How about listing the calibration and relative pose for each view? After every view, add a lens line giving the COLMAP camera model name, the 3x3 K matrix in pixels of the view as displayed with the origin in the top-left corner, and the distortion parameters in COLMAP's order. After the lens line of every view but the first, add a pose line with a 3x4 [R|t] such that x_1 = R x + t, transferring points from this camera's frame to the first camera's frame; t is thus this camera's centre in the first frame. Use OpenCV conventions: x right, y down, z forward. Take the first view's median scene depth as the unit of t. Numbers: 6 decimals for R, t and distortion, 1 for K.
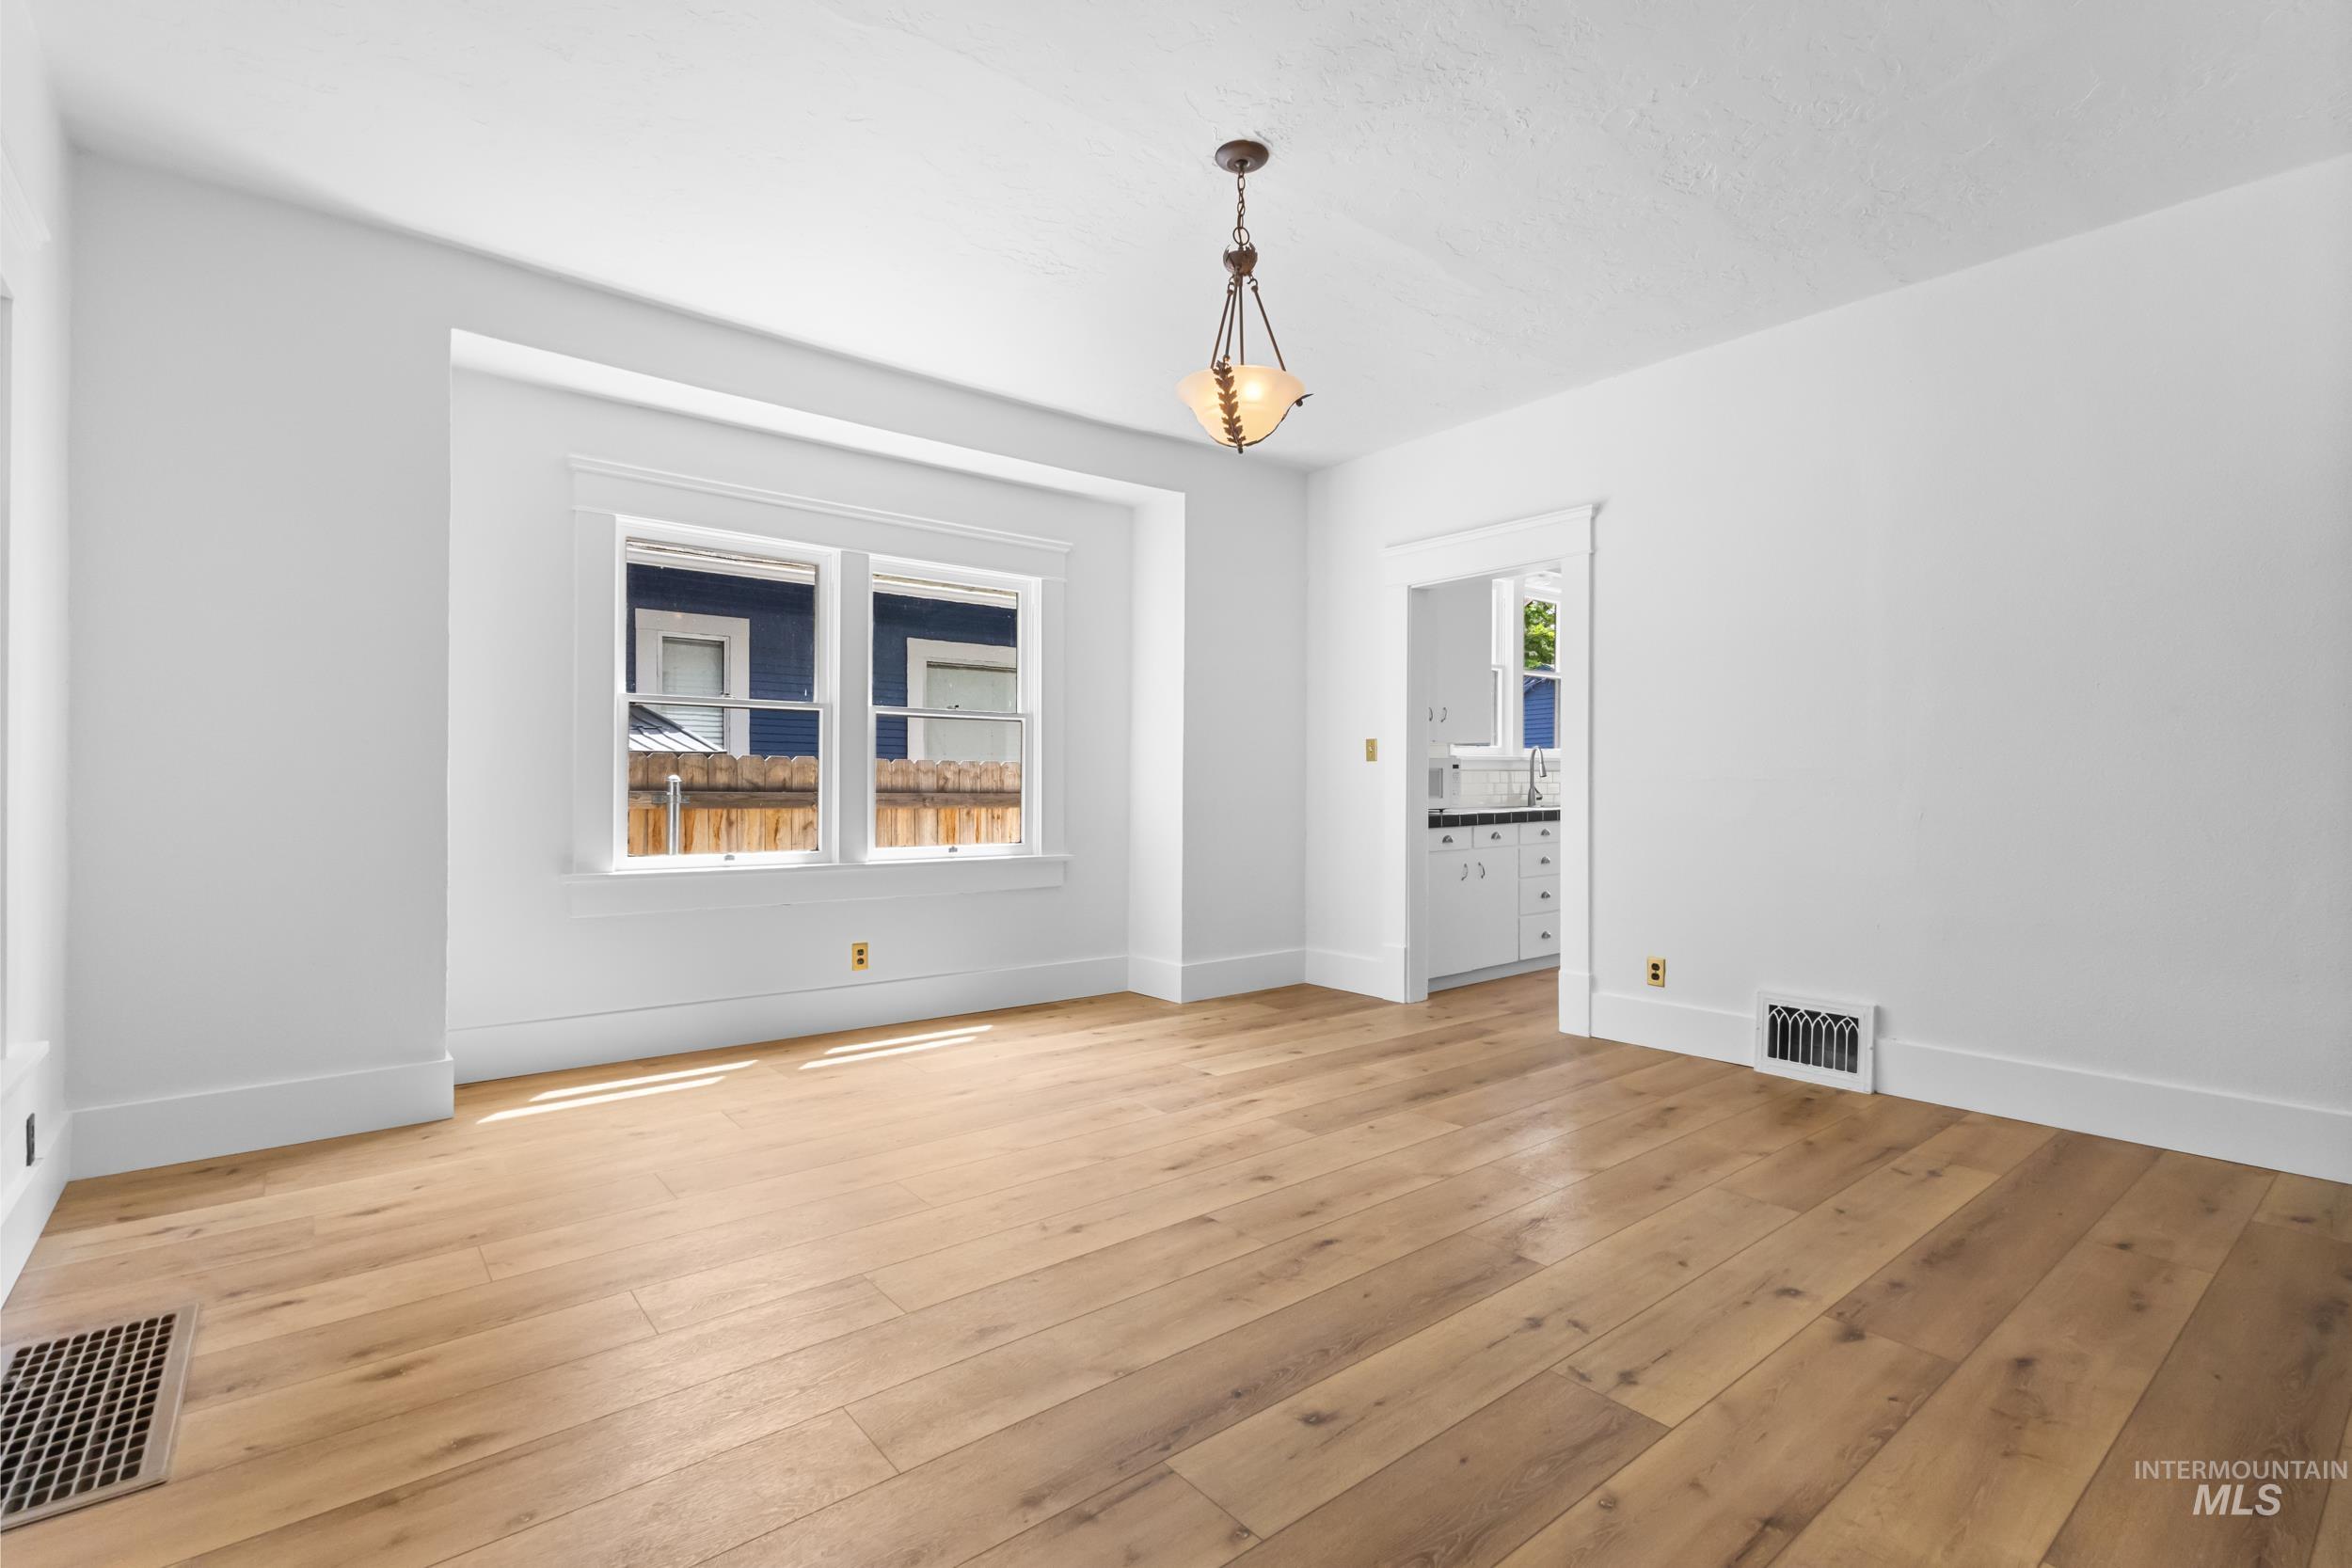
lens RADIAL K [[1084.1, 0, 1191.0], [0, 1084.1, 784.1], [0, 0, 1]] dist [0.001272, 0.001048]
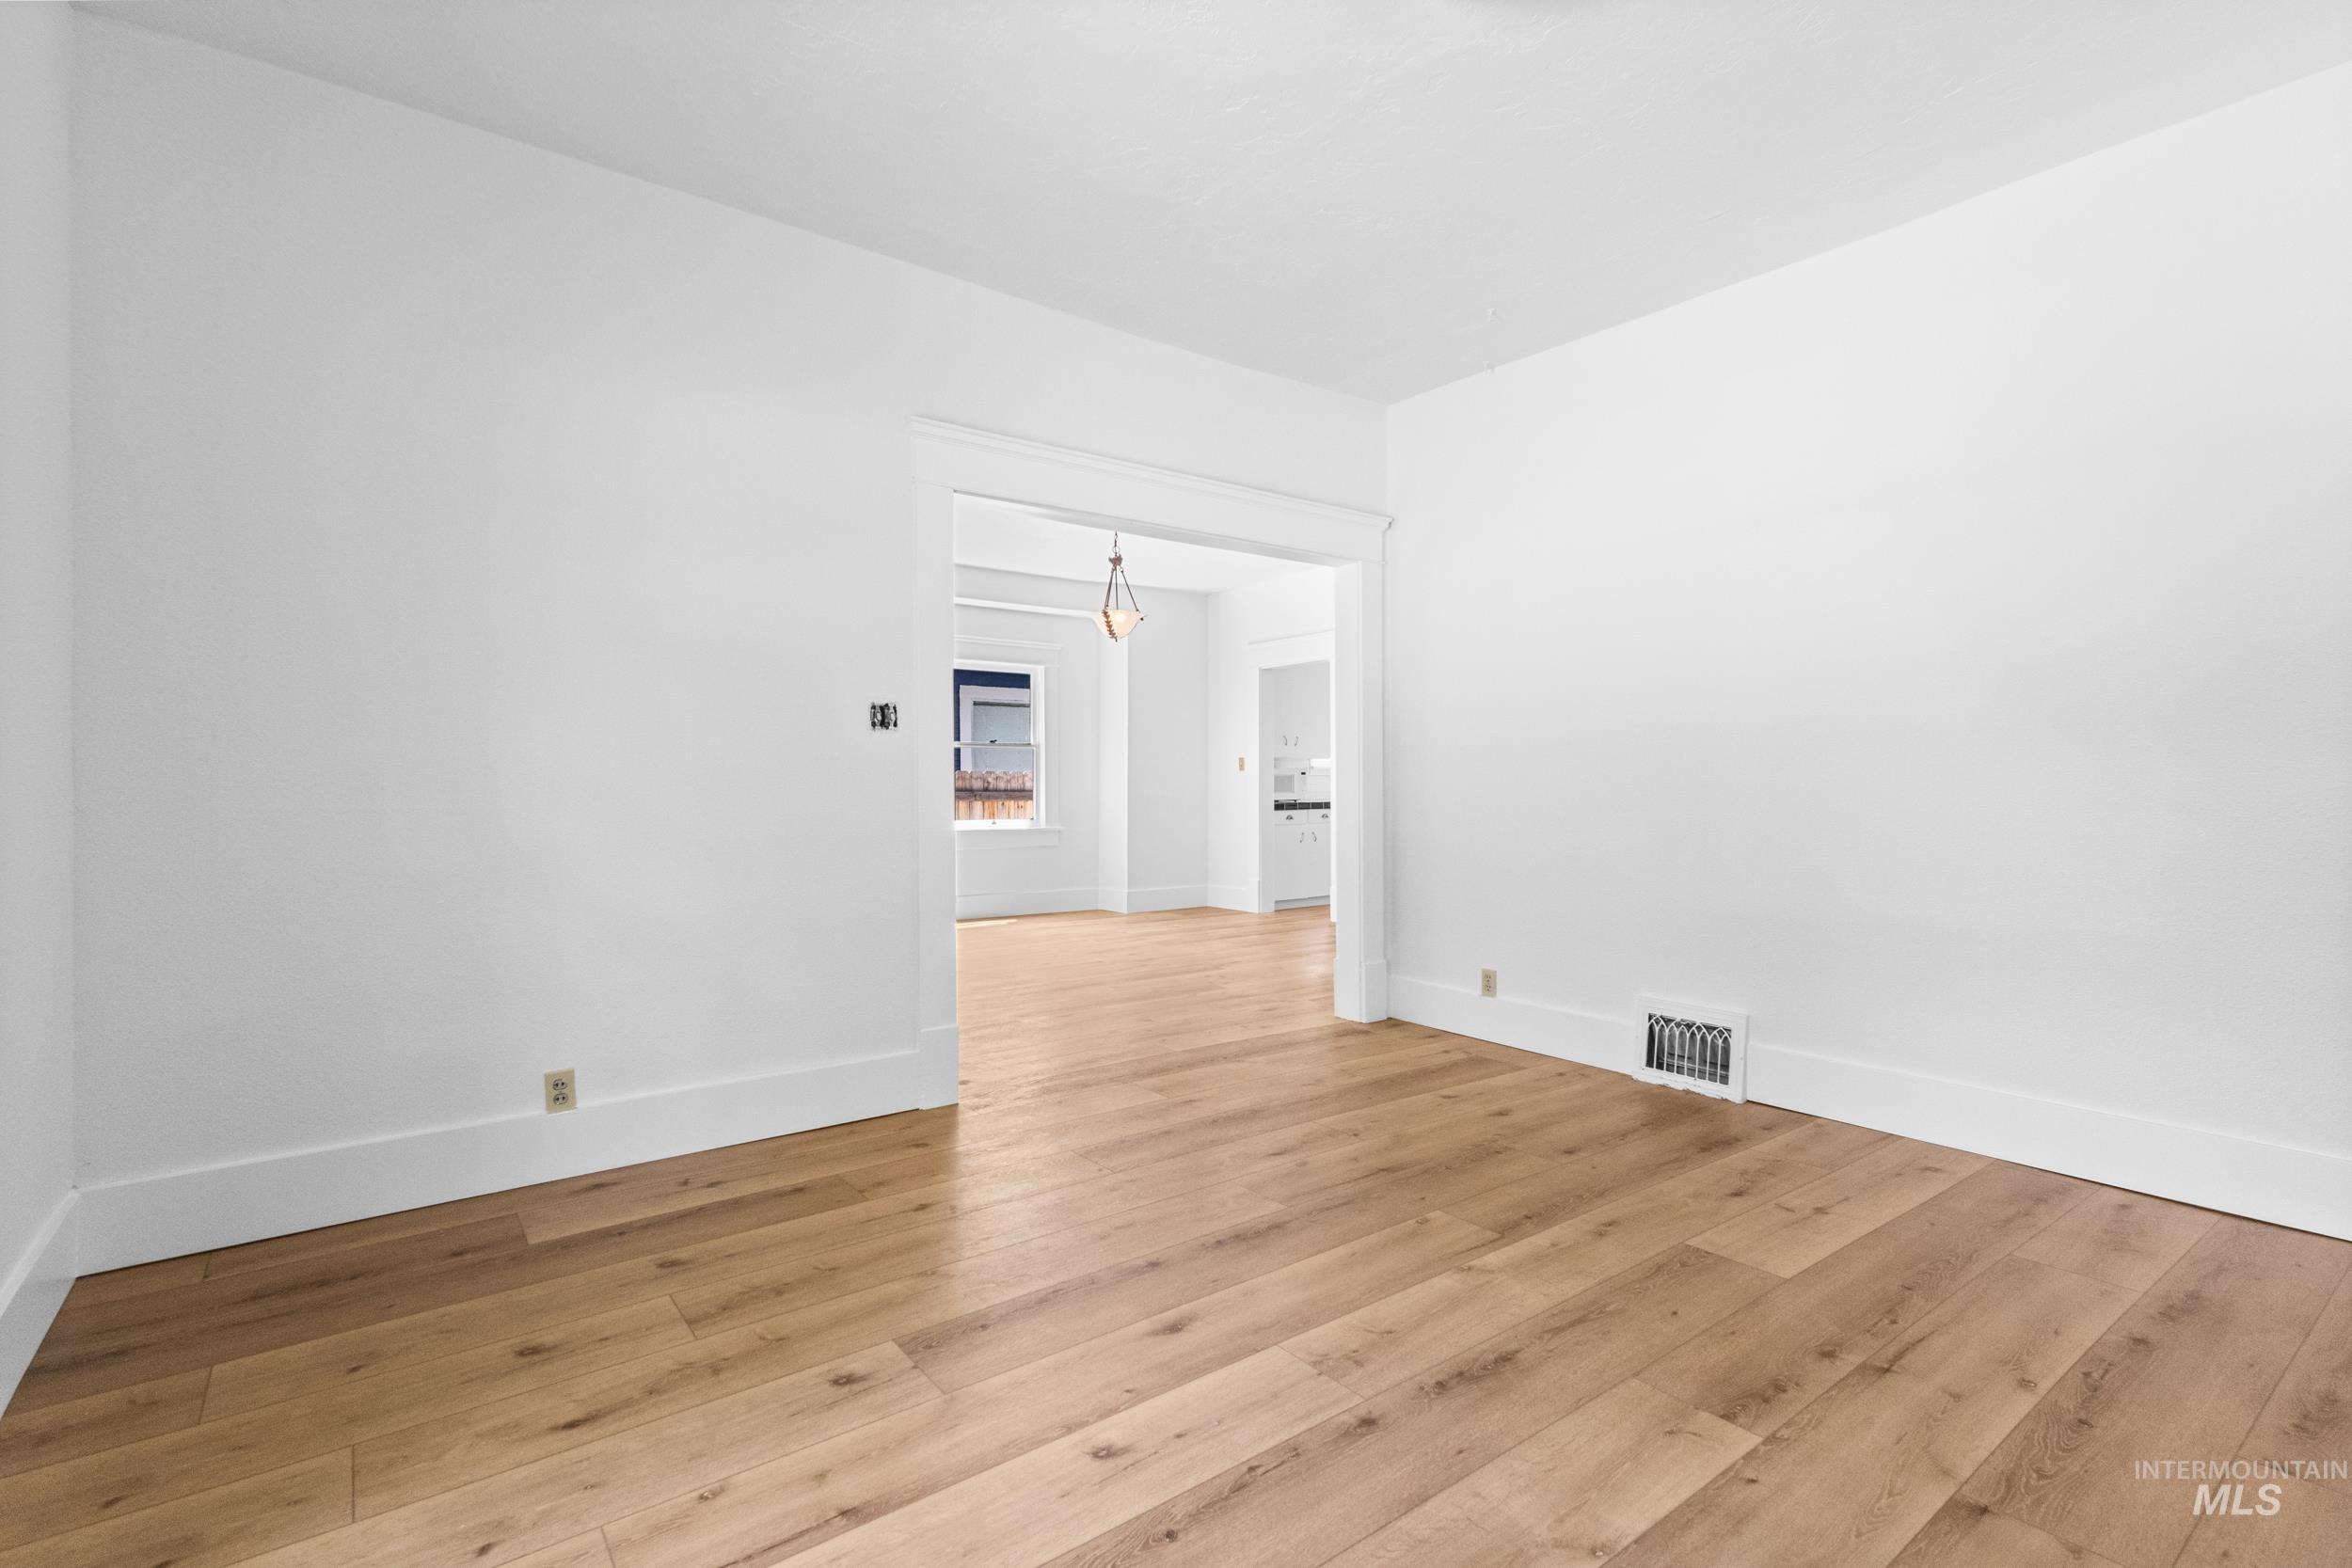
lens RADIAL K [[1084.1, 0, 1186.4], [0, 1084.1, 773.5], [0, 0, 1]] dist [0.001272, 0.001048]
pose [[0.999284, -0.005621, -0.037414, 0.146496], [0.005132, 0.999901, -0.013138, 0.004751], [0.037485, 0.012937, 0.999213, -0.686774]]
